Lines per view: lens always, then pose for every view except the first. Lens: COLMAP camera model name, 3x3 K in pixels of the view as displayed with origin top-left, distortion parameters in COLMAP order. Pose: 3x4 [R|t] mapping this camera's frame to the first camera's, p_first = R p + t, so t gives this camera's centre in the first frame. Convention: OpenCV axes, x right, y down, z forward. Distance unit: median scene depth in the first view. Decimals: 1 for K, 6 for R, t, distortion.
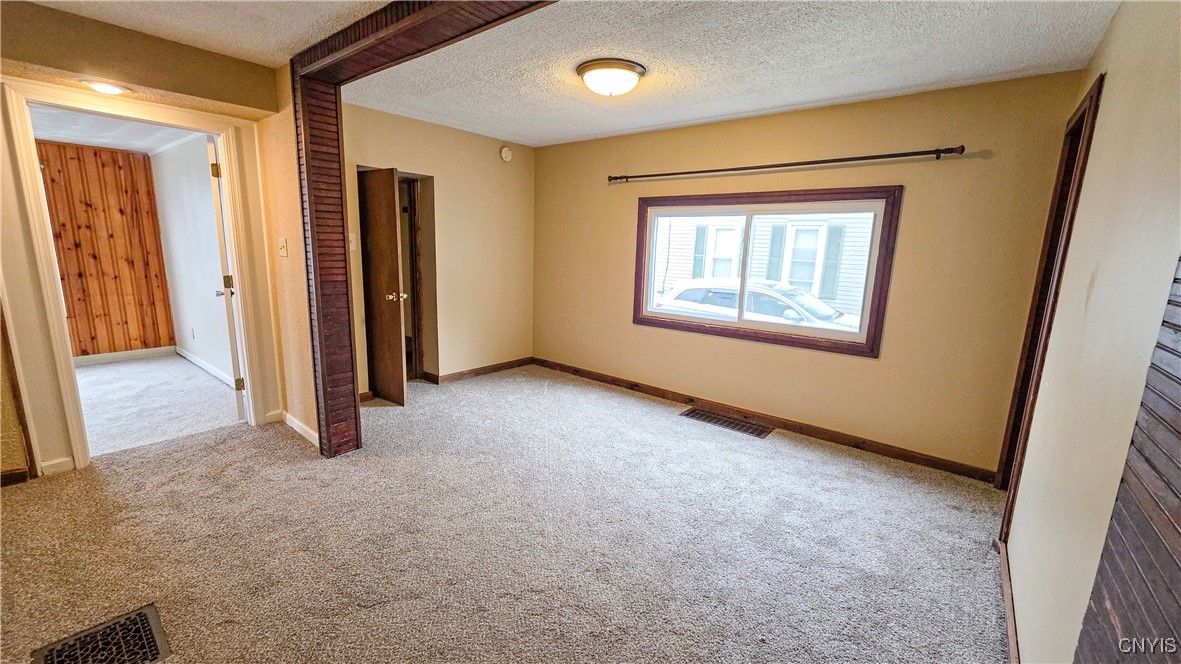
lens RADIAL K [[469.0, 0, 587.8], [0, 469.0, 333.8], [0, 0, 1]] dist [0.000927, -0.000249]
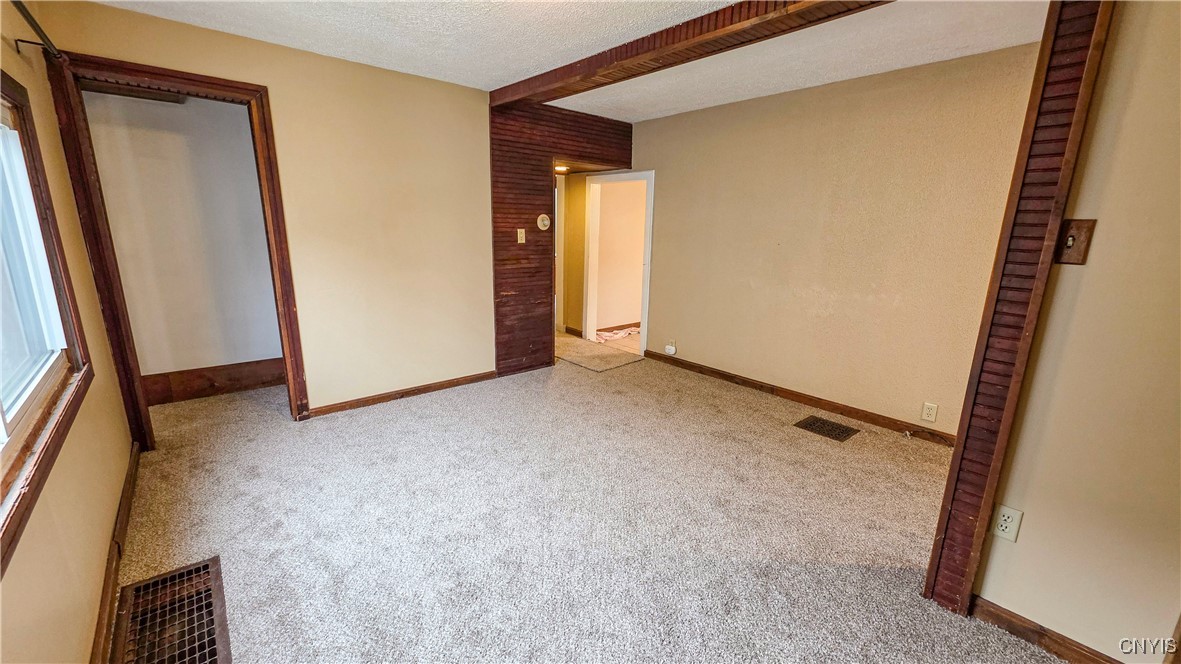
lens RADIAL K [[469.0, 0, 587.8], [0, 469.0, 333.8], [0, 0, 1]] dist [0.000927, -0.000249]
pose [[-0.981580, -0.093317, 0.166710, -0.120187], [-0.016687, 0.911137, 0.411766, -0.239698], [-0.190321, 0.401400, -0.895911, 1.258730]]
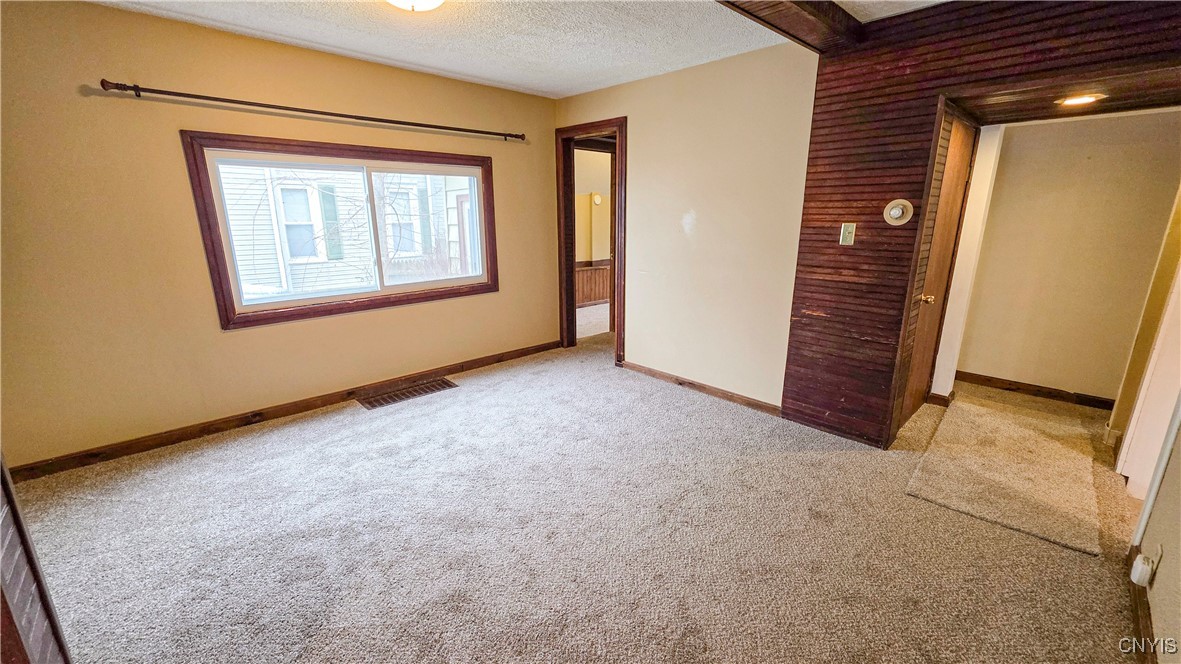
lens RADIAL K [[469.0, 0, 587.8], [0, 469.0, 333.8], [0, 0, 1]] dist [0.000927, -0.000249]
pose [[0.129931, -0.277408, 0.951926, -0.569877], [0.191051, 0.949078, 0.250501, -0.103270], [-0.972943, 0.149319, 0.176314, 0.481147]]
